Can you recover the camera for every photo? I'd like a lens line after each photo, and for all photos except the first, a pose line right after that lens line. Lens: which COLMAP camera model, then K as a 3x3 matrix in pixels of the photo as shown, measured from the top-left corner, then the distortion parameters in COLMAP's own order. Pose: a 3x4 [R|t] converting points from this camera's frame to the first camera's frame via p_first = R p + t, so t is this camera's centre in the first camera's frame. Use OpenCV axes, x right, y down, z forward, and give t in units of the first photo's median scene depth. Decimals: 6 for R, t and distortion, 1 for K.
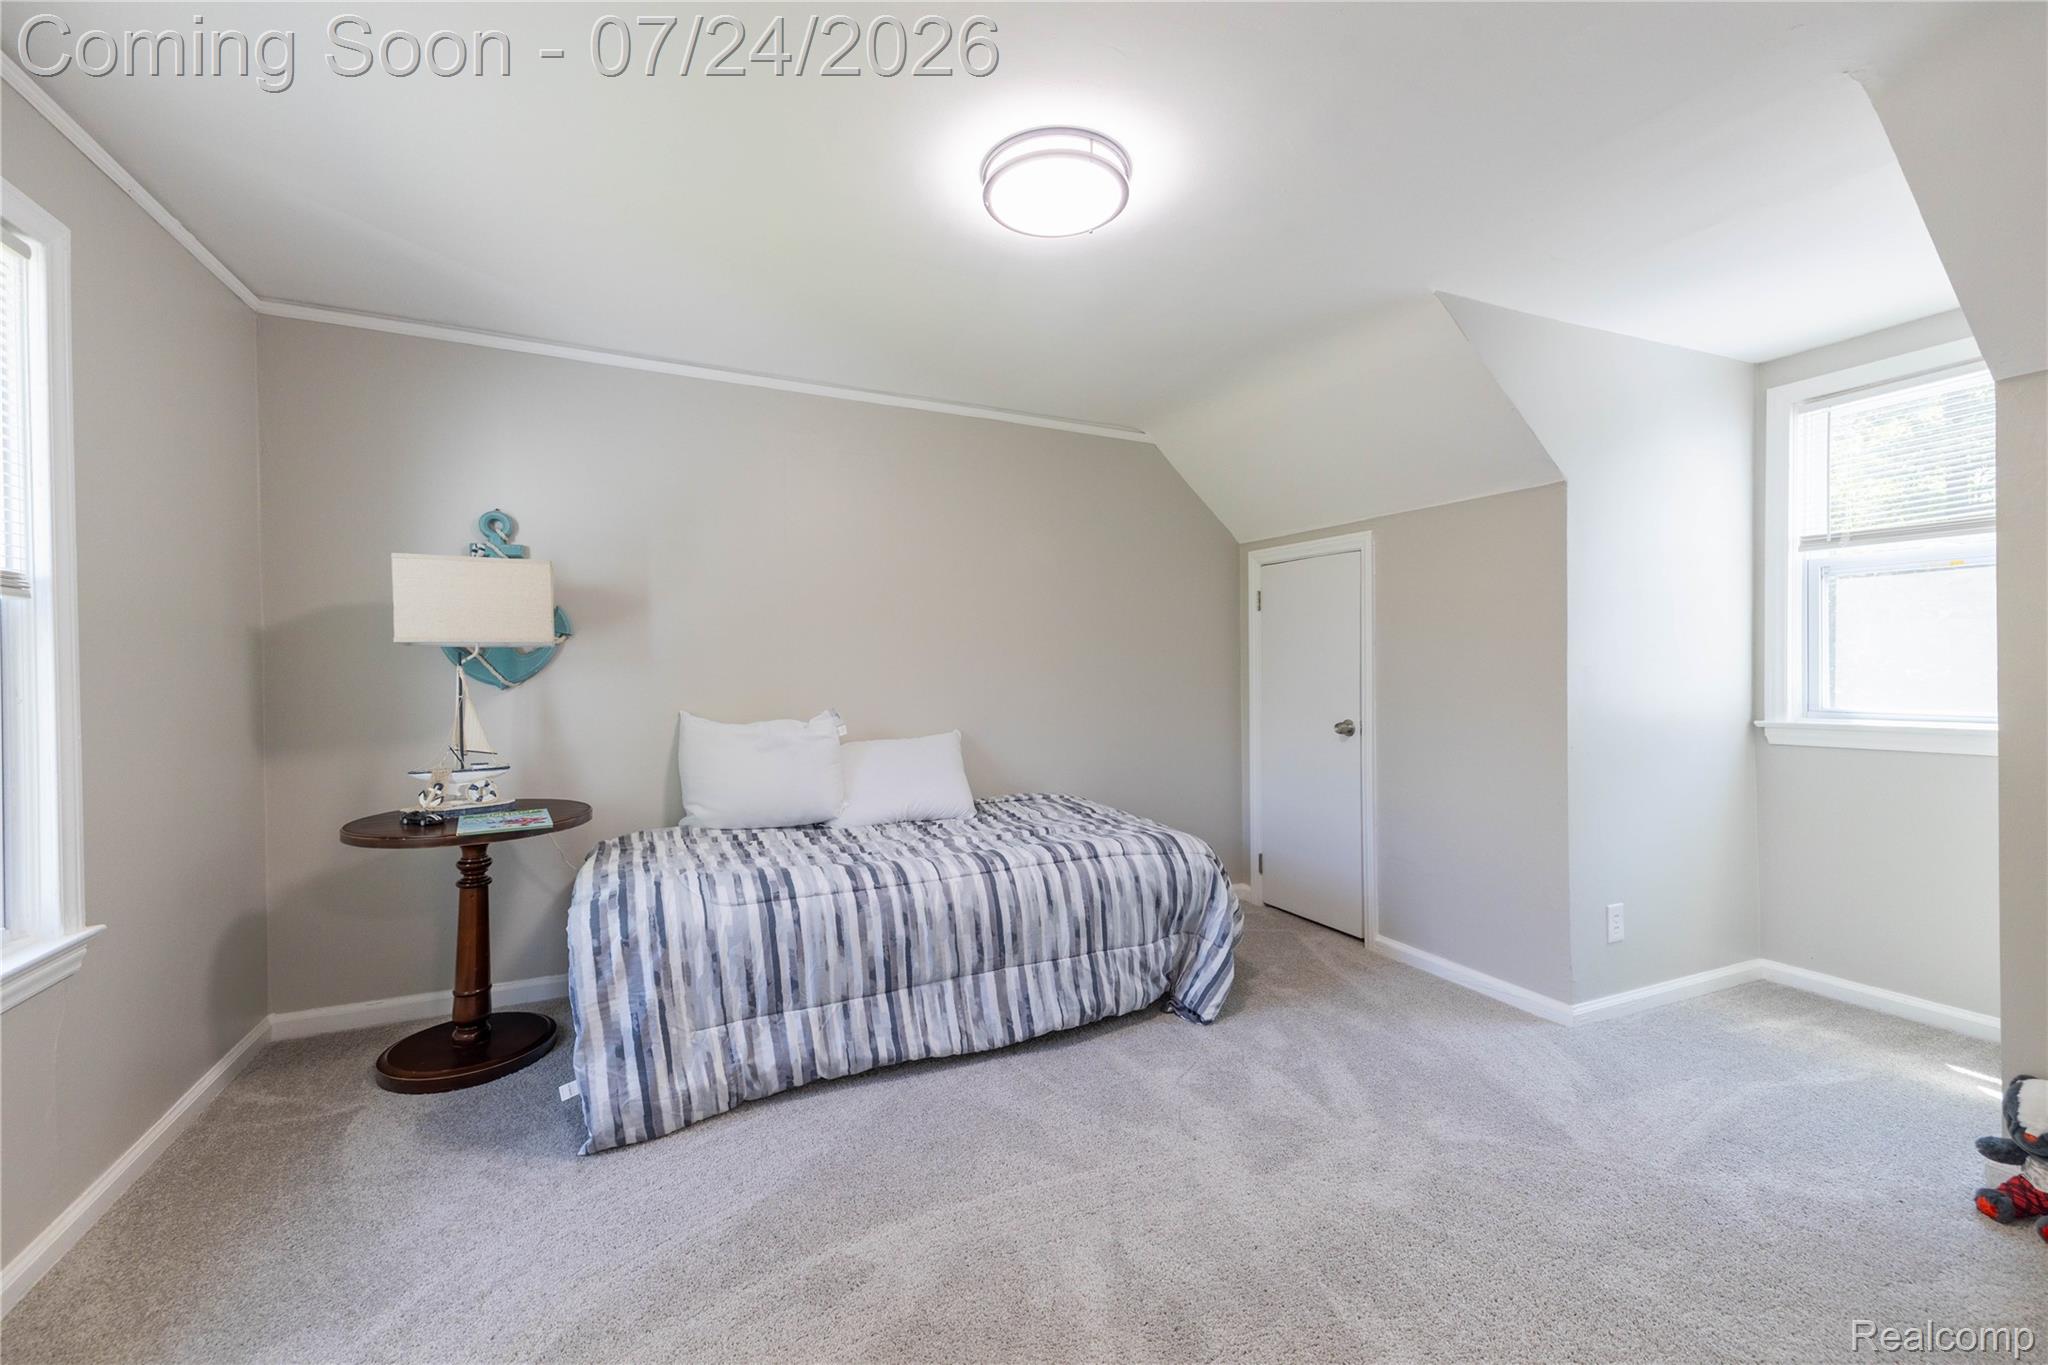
lens RADIAL K [[829.6, 0, 1026.2], [0, 829.6, 676.8], [0, 0, 1]] dist [0.050759, -0.014875]
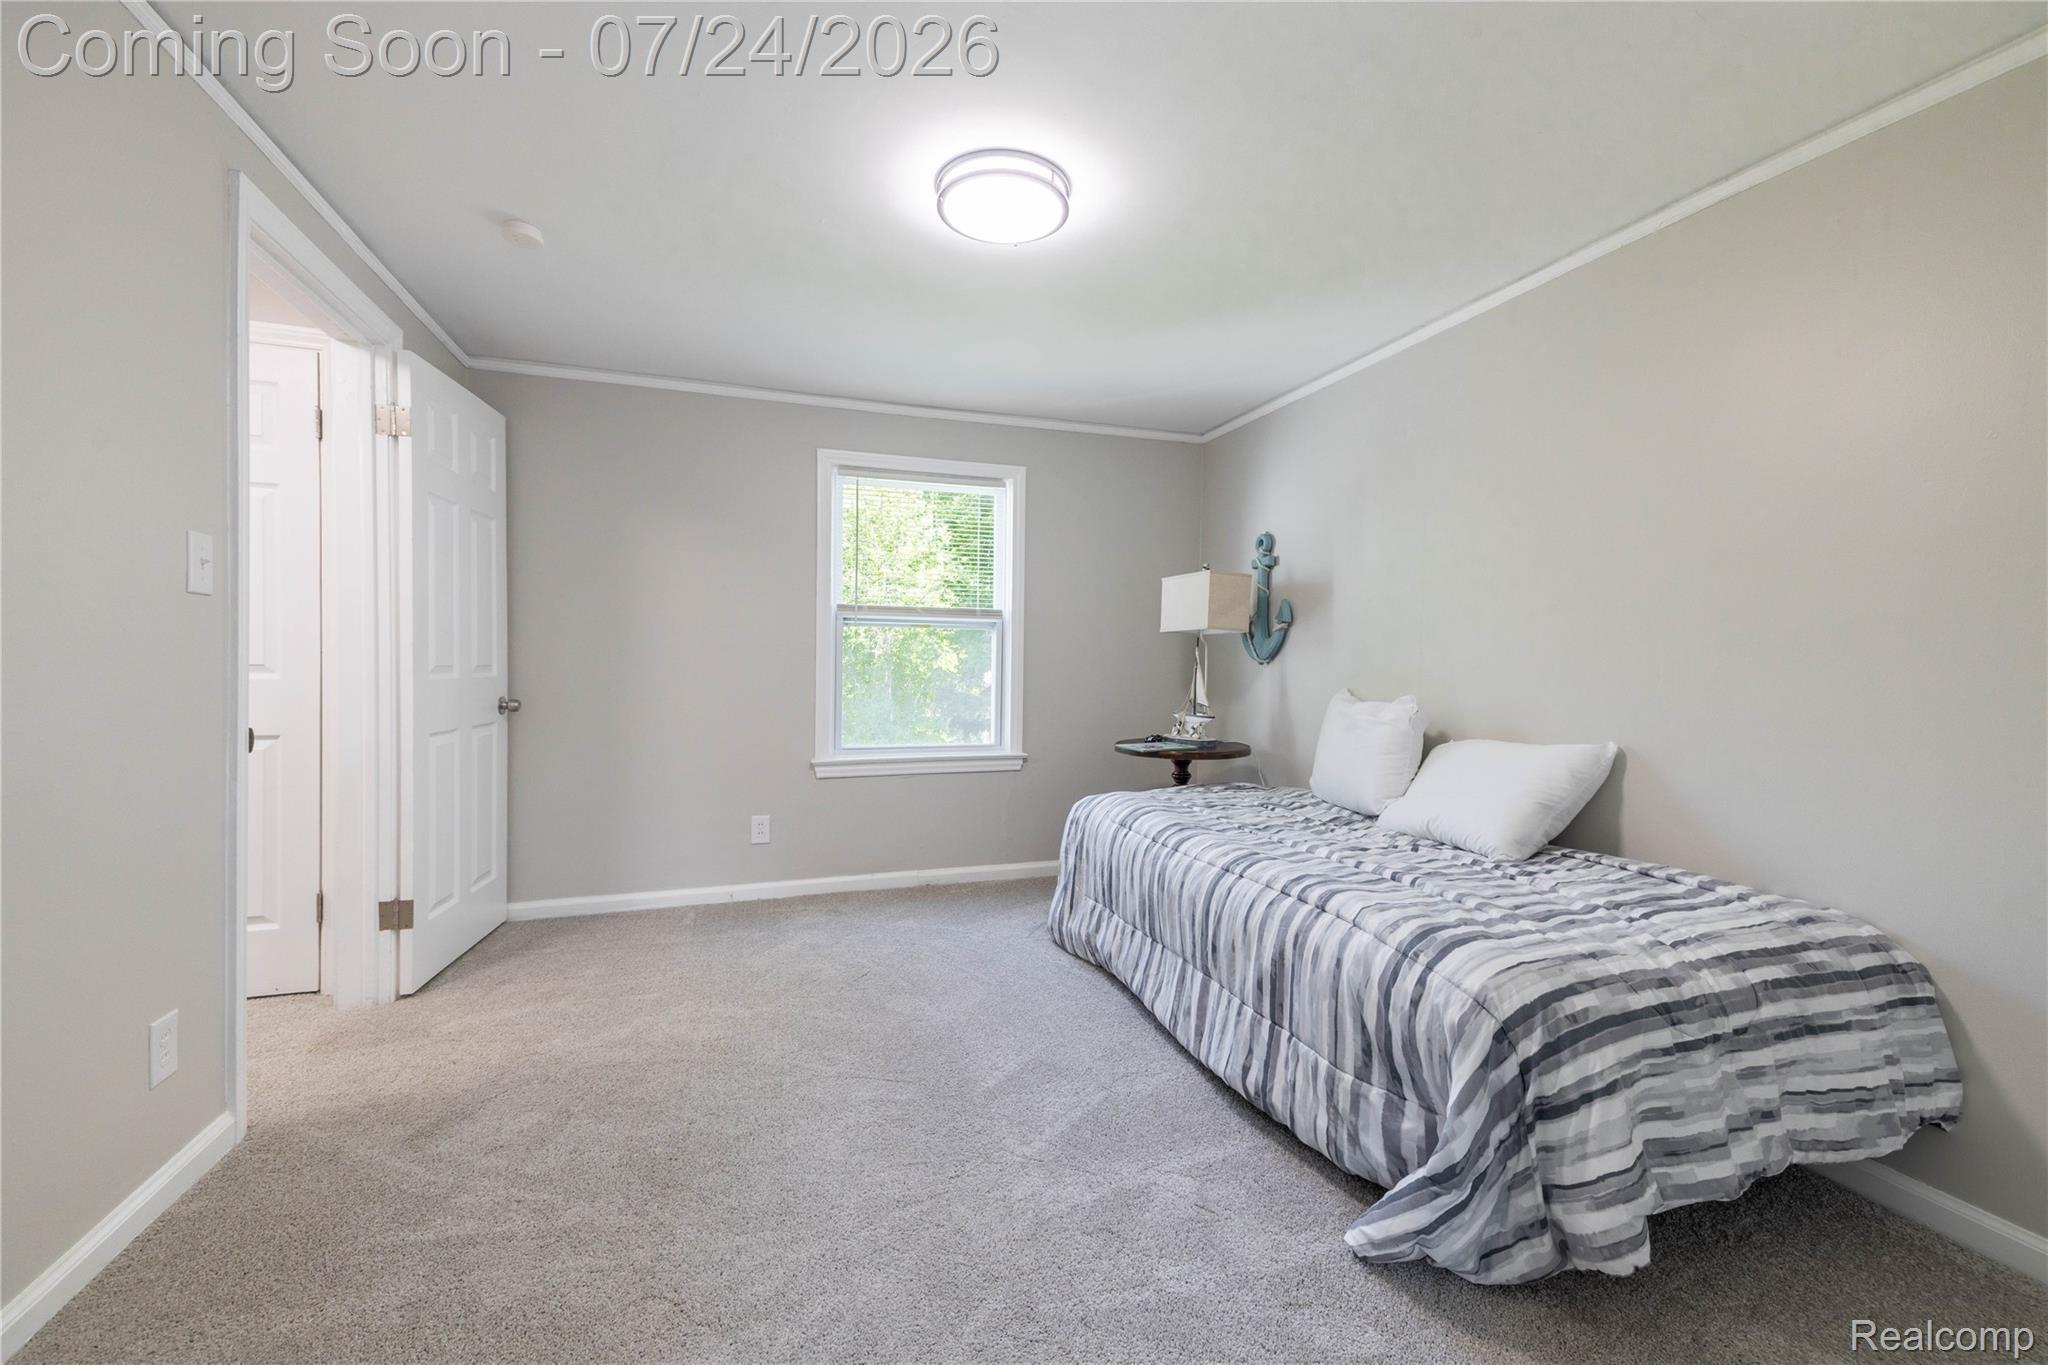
lens RADIAL K [[829.6, 0, 1026.2], [0, 829.6, 676.8], [0, 0, 1]] dist [0.050759, -0.014875]
pose [[-0.110903, 0.022324, -0.993580, 0.858419], [-0.025253, 0.999362, 0.025273, 0.011364], [0.993510, 0.027894, -0.110268, 0.879562]]
